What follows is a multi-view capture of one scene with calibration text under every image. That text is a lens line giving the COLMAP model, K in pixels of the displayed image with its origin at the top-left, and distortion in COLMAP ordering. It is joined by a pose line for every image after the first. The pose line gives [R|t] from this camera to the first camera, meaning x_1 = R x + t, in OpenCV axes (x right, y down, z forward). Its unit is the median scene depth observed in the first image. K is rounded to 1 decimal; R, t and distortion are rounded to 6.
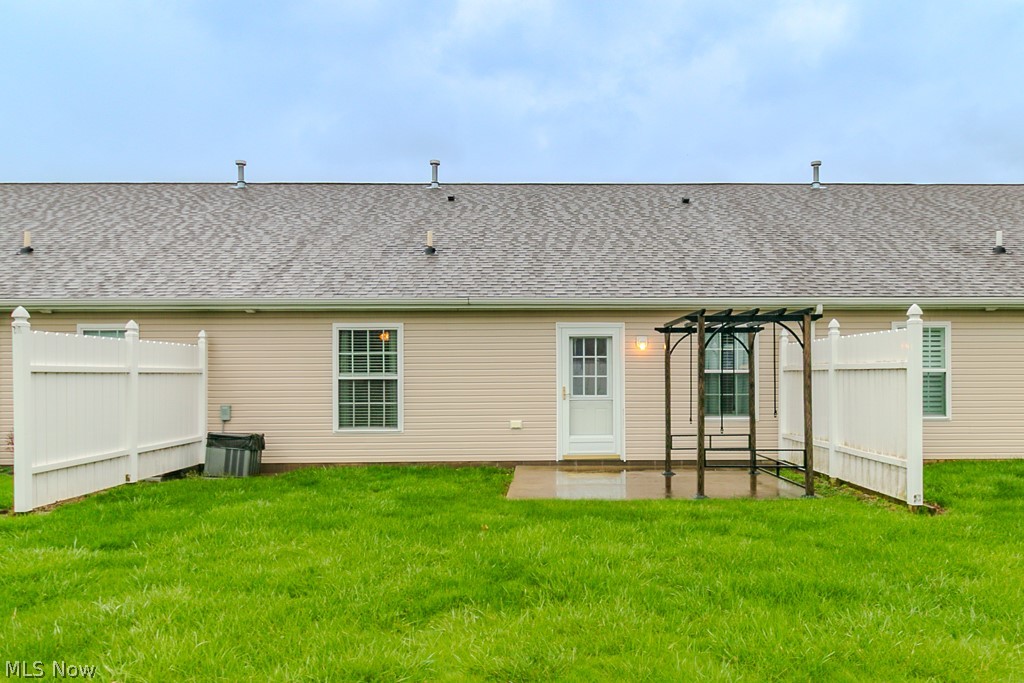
lens RADIAL K [[529.4, 0, 512.5], [0, 529.4, 364.0], [0, 0, 1]] dist [-0.000745, -0.000552]
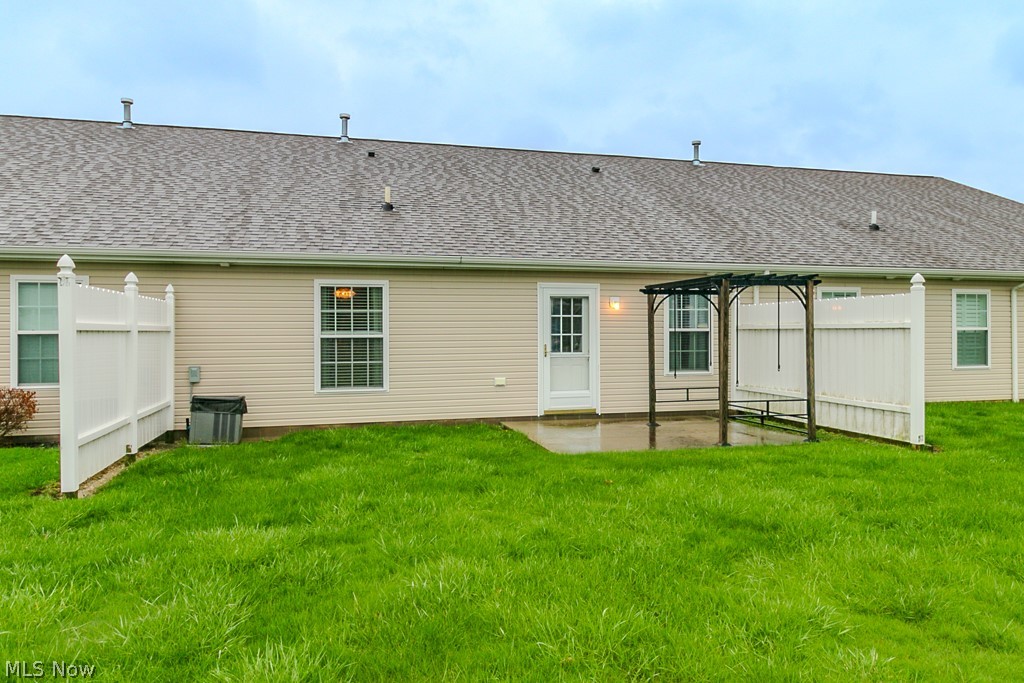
lens RADIAL K [[516.6, 0, 514.3], [0, 516.6, 322.8], [0, 0, 1]] dist [-0.000870, -0.000874]
pose [[0.983617, 0.003392, 0.180240, -0.151314], [-0.003630, 0.999993, 0.000991, -0.000496], [-0.180236, -0.001629, 0.983622, 0.014896]]
